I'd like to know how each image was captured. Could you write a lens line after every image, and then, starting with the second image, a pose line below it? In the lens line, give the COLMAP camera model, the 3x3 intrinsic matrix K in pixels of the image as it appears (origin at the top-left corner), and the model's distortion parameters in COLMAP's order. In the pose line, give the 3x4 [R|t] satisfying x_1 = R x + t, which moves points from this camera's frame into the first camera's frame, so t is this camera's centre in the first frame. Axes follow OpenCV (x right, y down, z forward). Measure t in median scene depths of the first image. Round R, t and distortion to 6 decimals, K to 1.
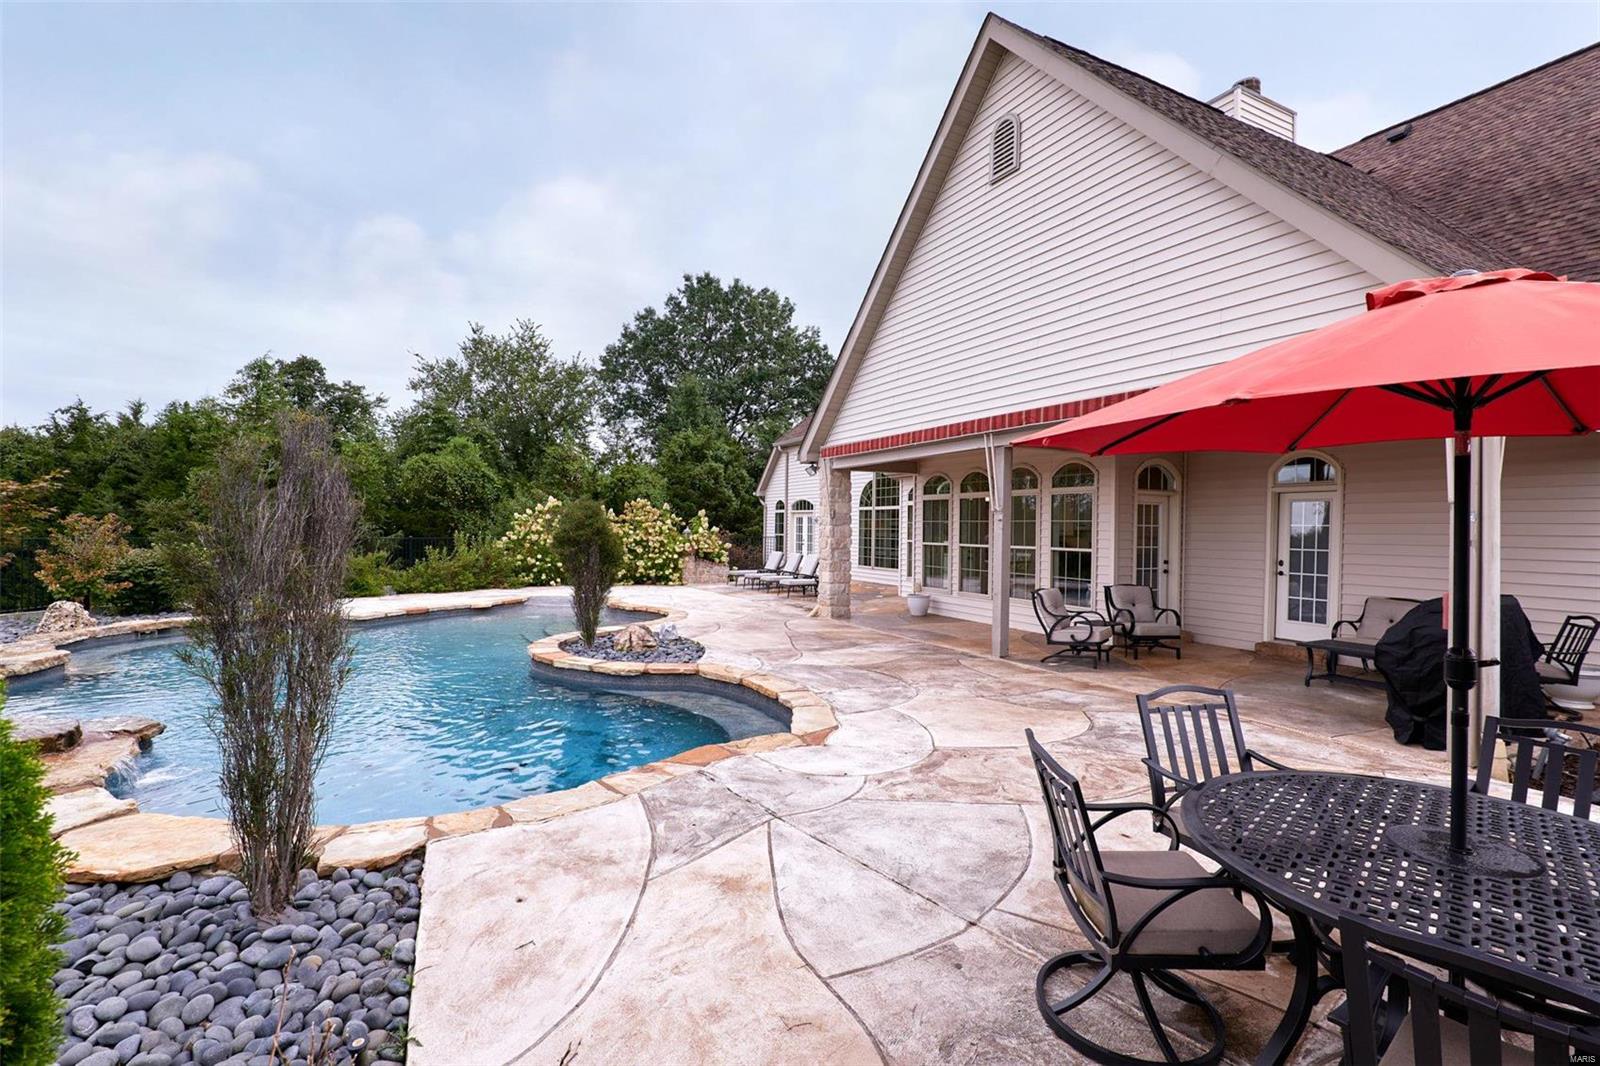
lens RADIAL K [[738.2, 0, 796.0], [0, 738.2, 528.3], [0, 0, 1]] dist [-0.007846, 0.002444]
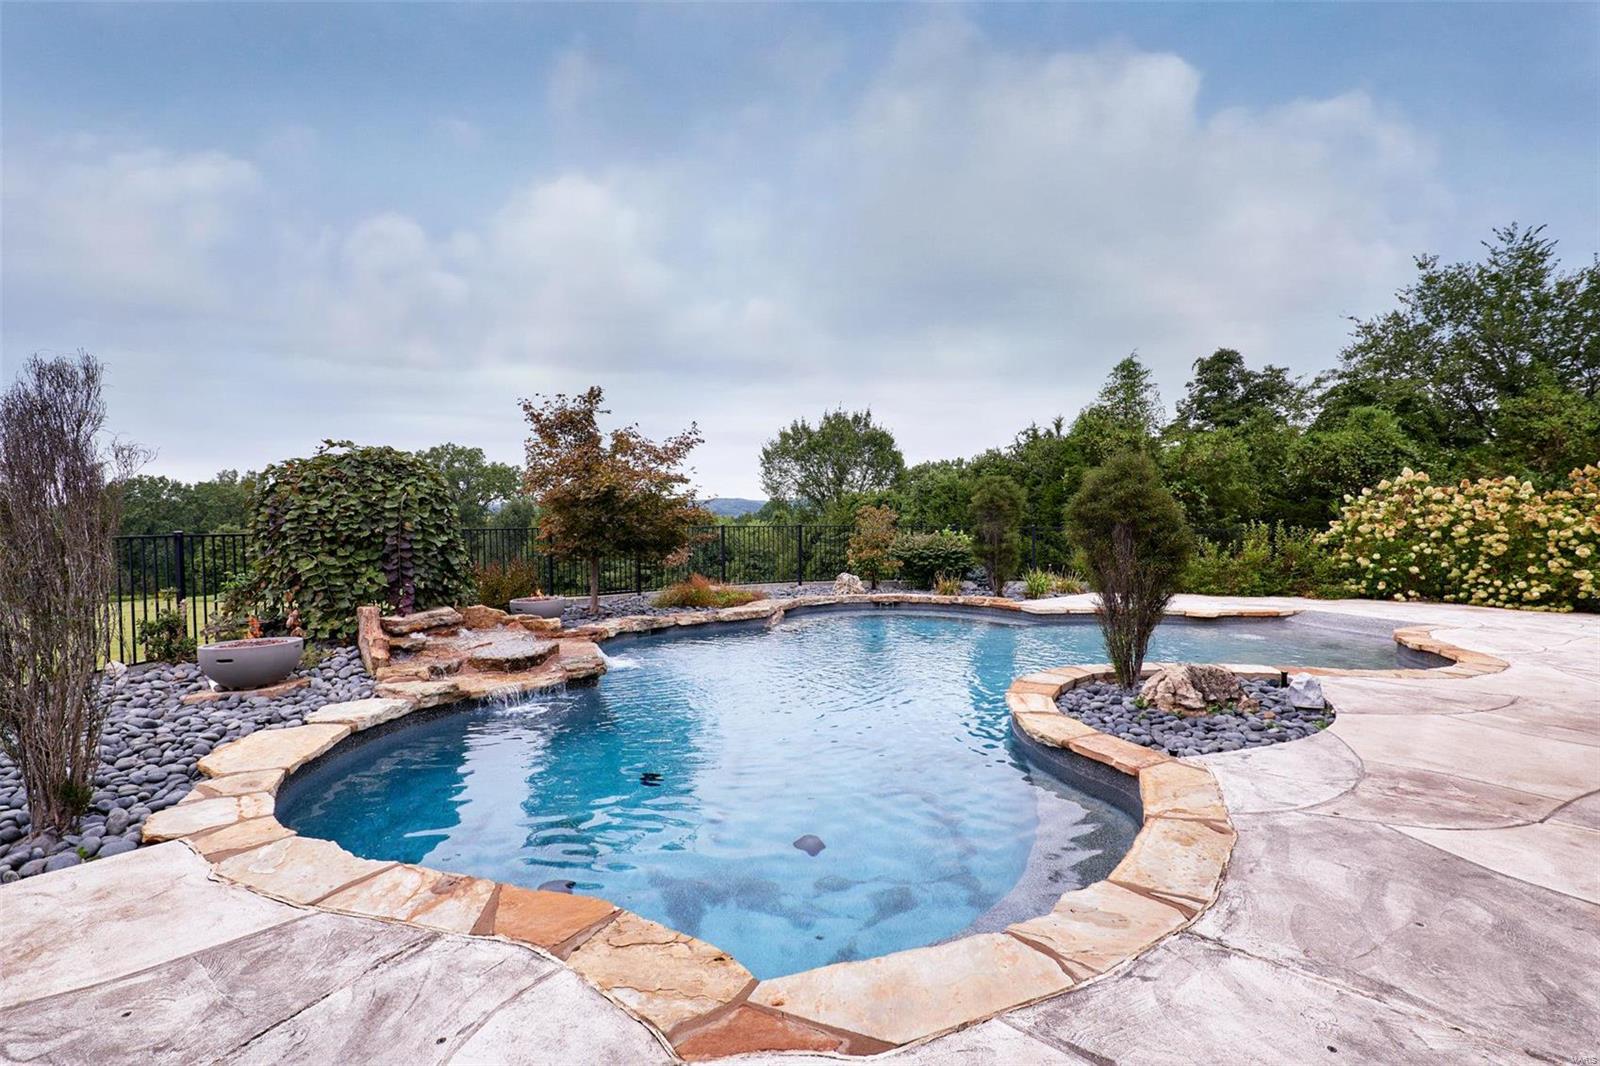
lens RADIAL K [[738.2, 0, 797.9], [0, 738.2, 527.6], [0, 0, 1]] dist [-0.007846, 0.002444]
pose [[0.353307, -0.003110, -0.935502, 0.080683], [0.001534, 0.999995, -0.002745, 0.009830], [0.935506, -0.000465, 0.353310, 0.198929]]
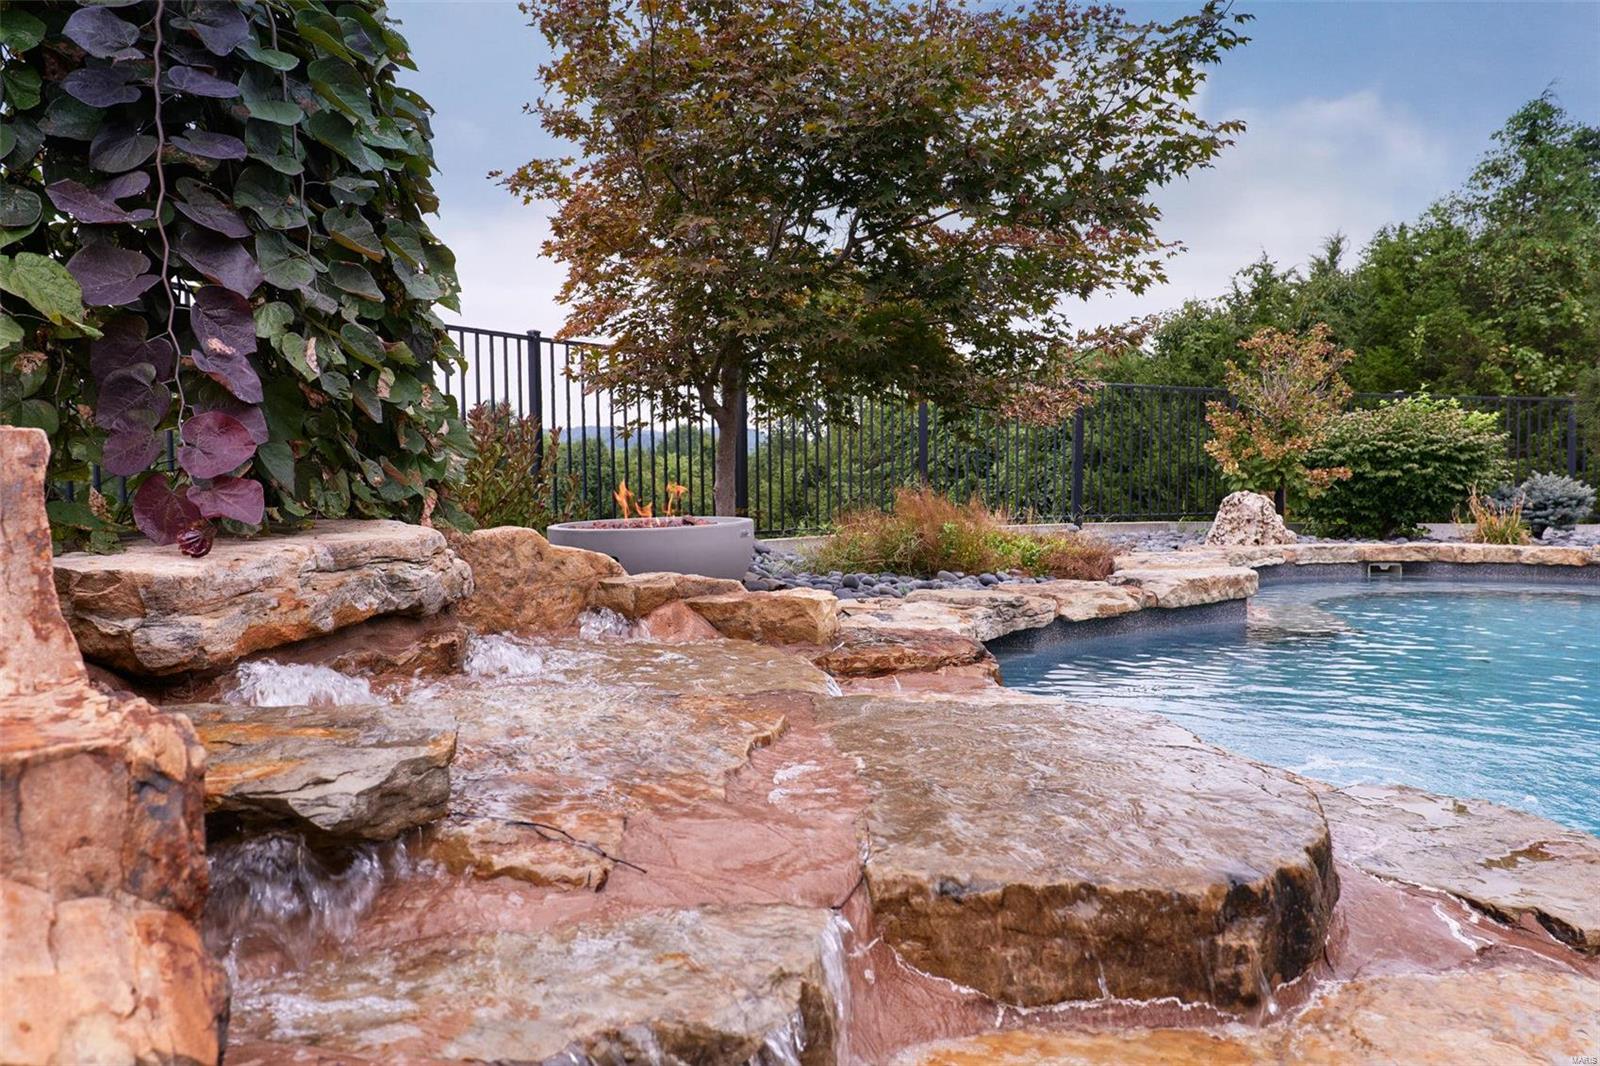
lens RADIAL K [[1203.4, 0, 797.6], [0, 1203.4, 527.4], [0, 0, 1]] dist [-0.002068, 0.007462]
pose [[0.419588, 0.036959, -0.906962, -0.160201], [-0.000307, 0.999176, 0.040574, 0.038625], [0.907715, -0.016746, 0.419254, 0.159440]]
